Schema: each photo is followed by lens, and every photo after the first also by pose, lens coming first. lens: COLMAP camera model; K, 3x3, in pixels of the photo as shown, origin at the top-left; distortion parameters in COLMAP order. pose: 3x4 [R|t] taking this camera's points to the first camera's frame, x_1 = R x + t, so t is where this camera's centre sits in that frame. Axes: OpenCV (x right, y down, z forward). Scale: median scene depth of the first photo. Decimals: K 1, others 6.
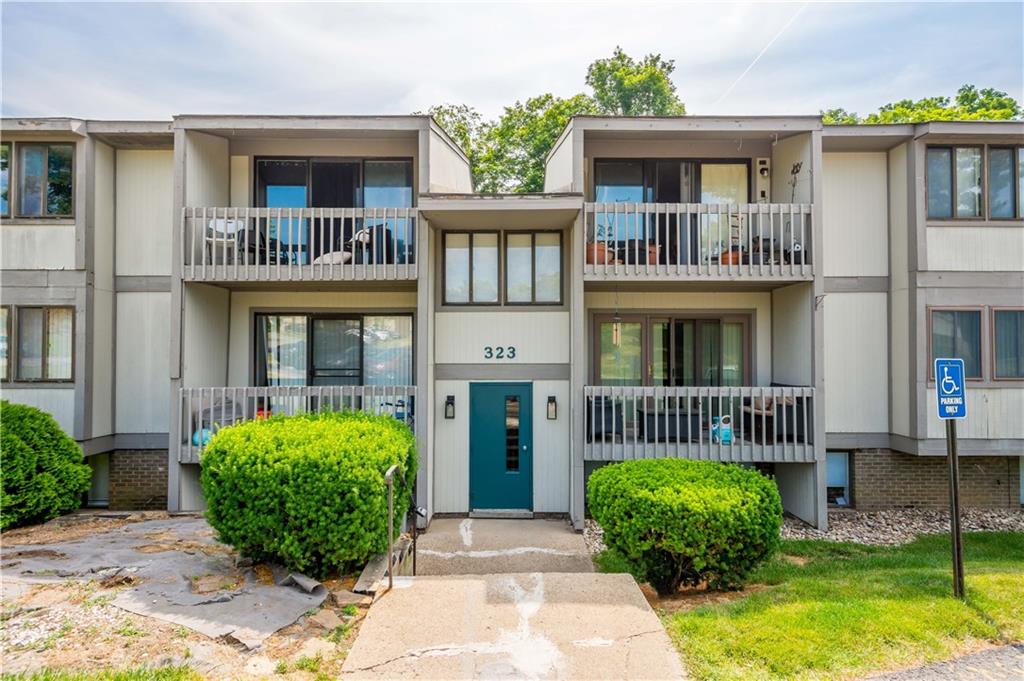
lens RADIAL K [[511.5, 0, 514.9], [0, 511.5, 348.9], [0, 0, 1]] dist [0.007245, -0.002369]
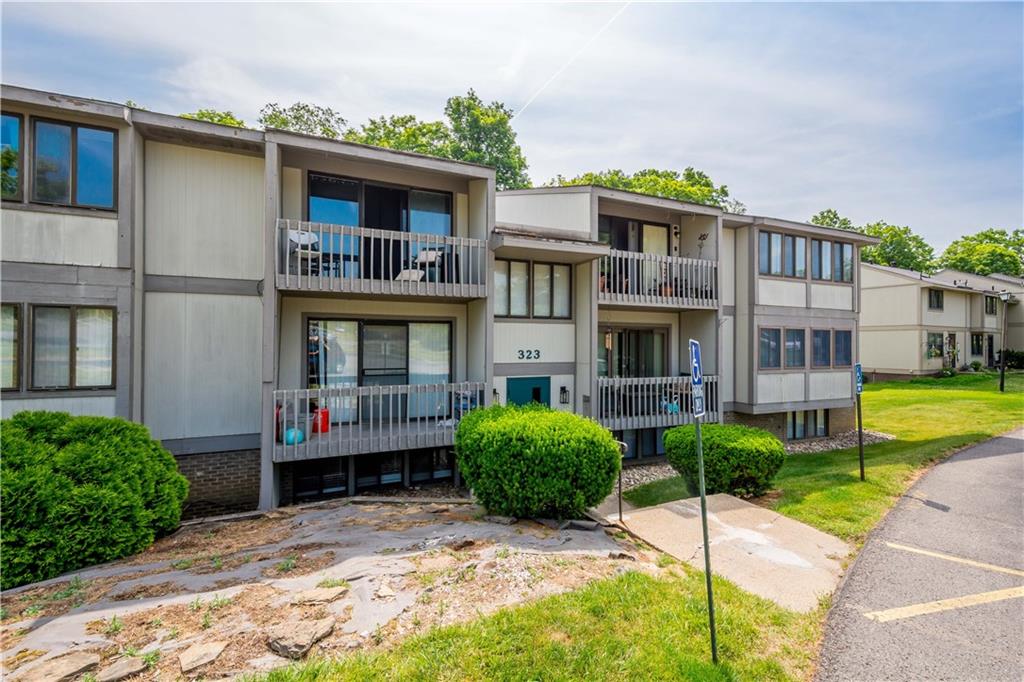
lens RADIAL K [[451.2, 0, 516.4], [0, 451.2, 341.2], [0, 0, 1]] dist [0.015213, -0.002144]
pose [[0.915276, 0.006487, 0.402774, -0.523935], [-0.008834, 0.999953, 0.003971, -0.030929], [-0.402730, -0.007192, 0.915291, -0.043711]]
